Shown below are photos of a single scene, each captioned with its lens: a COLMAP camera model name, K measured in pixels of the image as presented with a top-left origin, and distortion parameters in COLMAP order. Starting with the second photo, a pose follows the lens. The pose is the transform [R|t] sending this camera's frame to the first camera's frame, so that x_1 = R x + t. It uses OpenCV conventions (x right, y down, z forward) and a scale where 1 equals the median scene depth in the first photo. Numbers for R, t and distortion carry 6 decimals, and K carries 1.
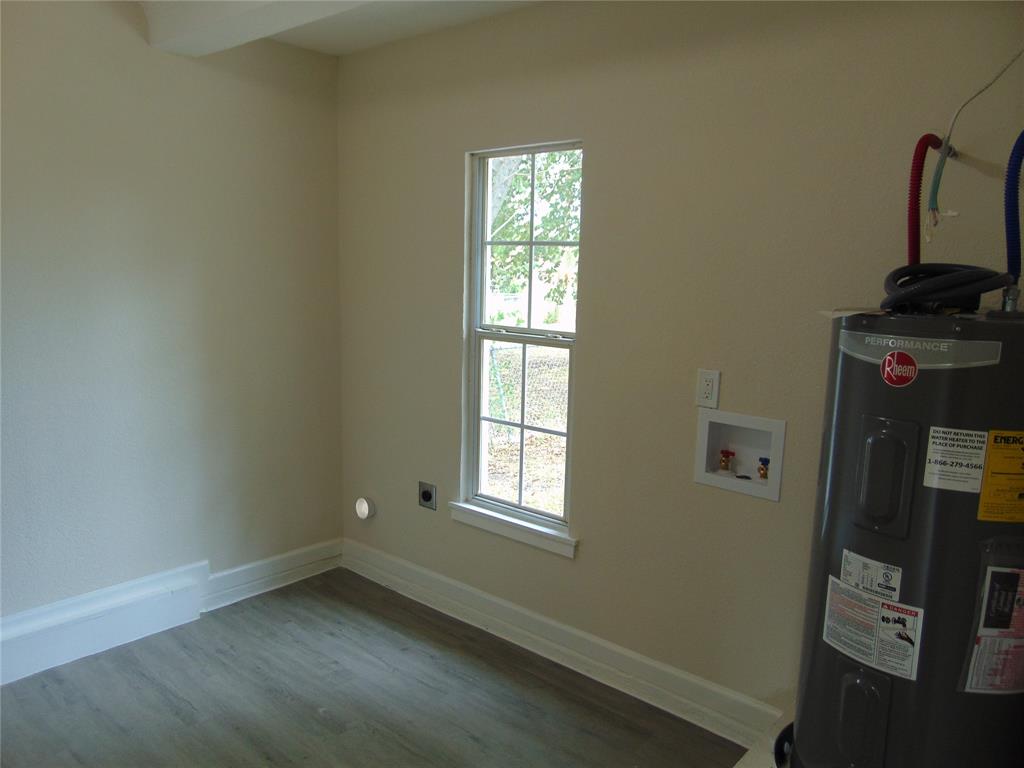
lens RADIAL K [[770.8, 0, 512.0], [0, 770.8, 384.0], [0, 0, 1]] dist [-0.032113, 0.076930]
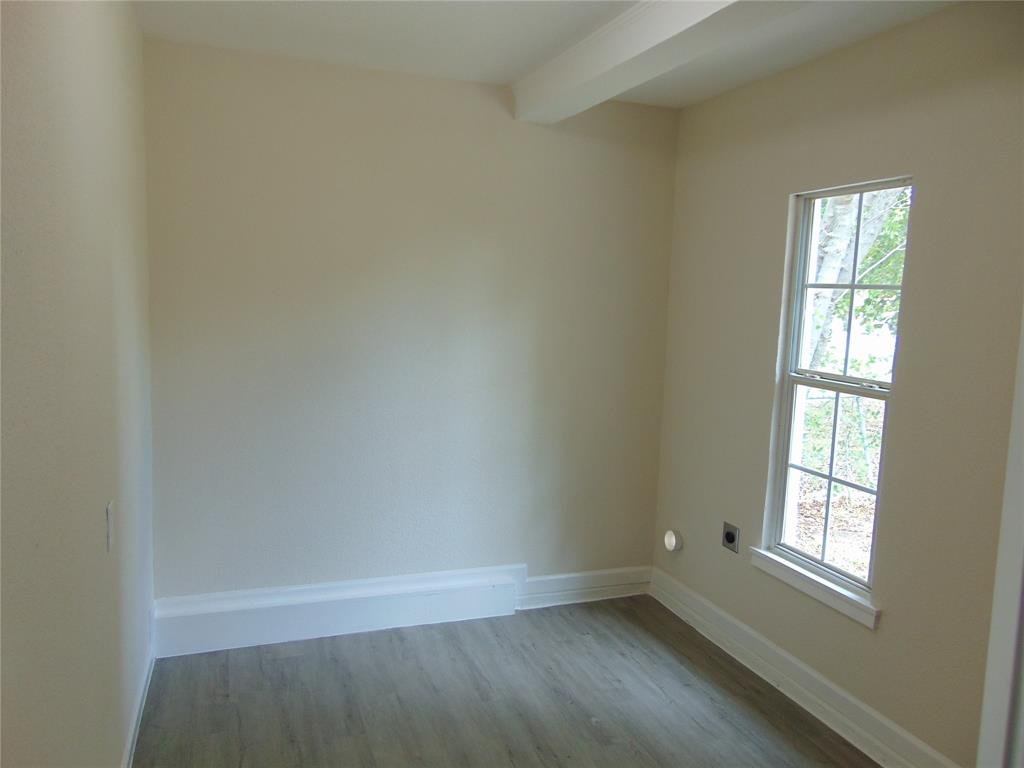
lens RADIAL K [[770.8, 0, 512.0], [0, 770.8, 384.0], [0, 0, 1]] dist [-0.032113, 0.076930]
pose [[0.881873, 0.064604, -0.467040, 0.098304], [-0.085890, 0.996006, -0.024405, -0.003813], [0.463598, 0.061636, 0.883899, -0.021224]]
